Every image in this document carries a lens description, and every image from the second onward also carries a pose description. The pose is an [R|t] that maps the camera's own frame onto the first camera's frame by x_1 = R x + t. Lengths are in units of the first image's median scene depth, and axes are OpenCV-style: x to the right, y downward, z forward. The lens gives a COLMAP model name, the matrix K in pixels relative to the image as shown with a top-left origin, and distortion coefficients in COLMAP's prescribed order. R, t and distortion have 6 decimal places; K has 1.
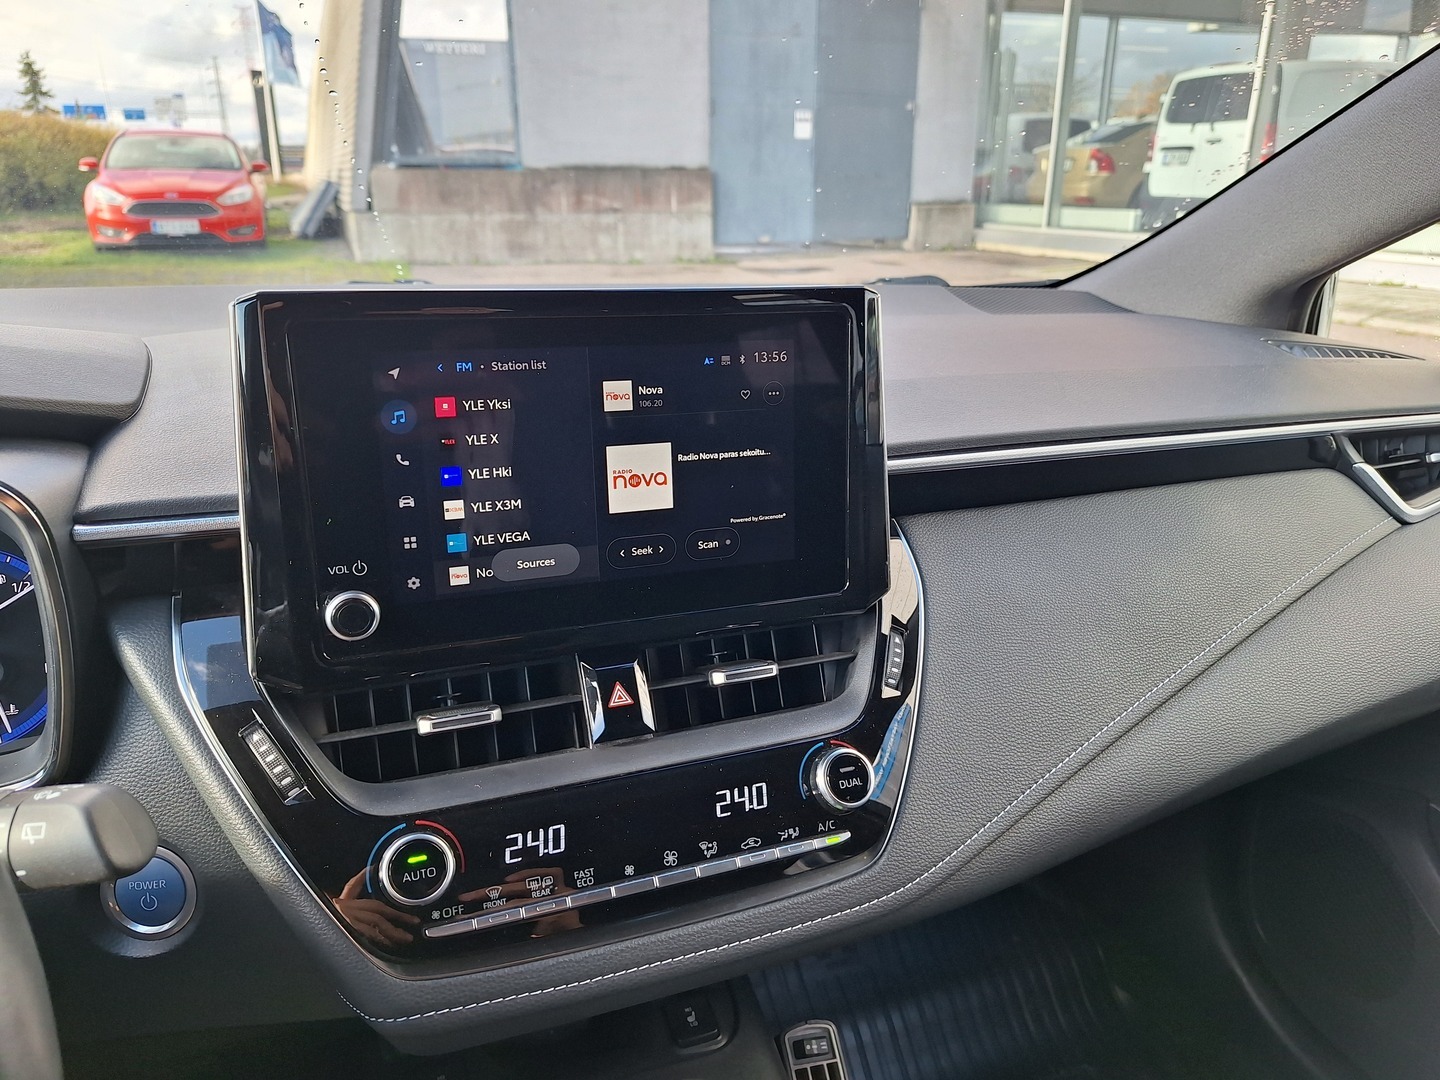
lens RADIAL K [[975.0, 0, 720.0], [0, 975.0, 540.0], [0, 0, 1]] dist [0.088116, 0.000354]
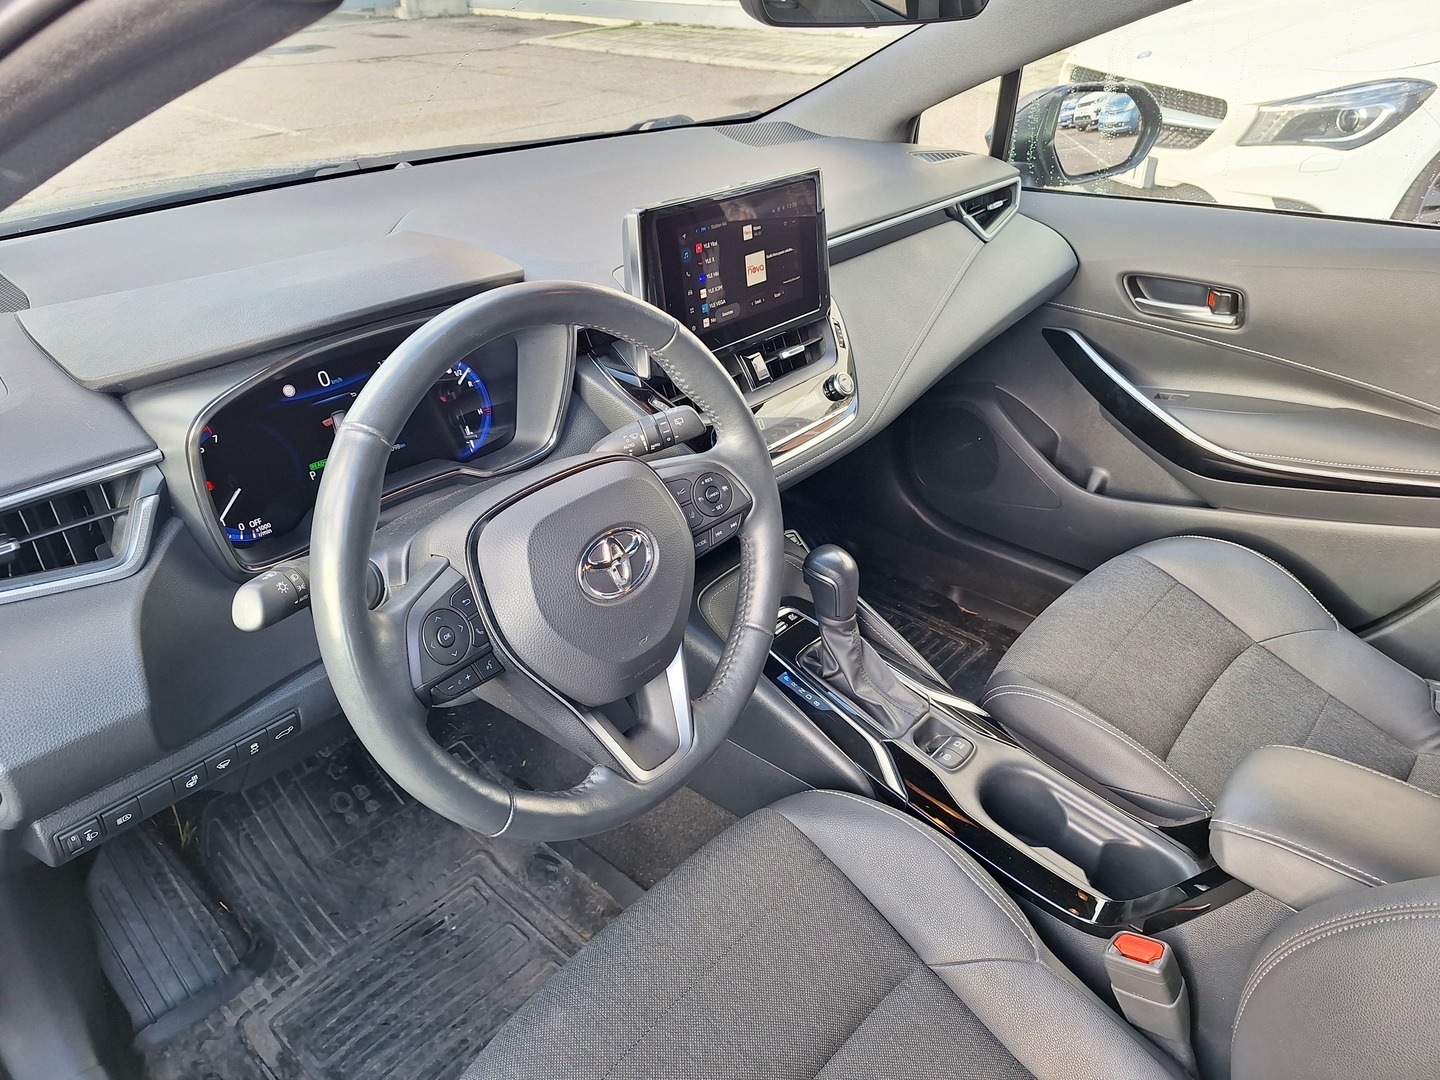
lens RADIAL K [[975.0, 0, 720.0], [0, 975.0, 540.0], [0, 0, 1]] dist [0.088116, 0.000354]
pose [[0.886716, -0.261735, 0.381091, -1.121249], [0.180296, 0.954816, 0.236263, -0.013117], [-0.425710, -0.140789, 0.893840, -1.042395]]
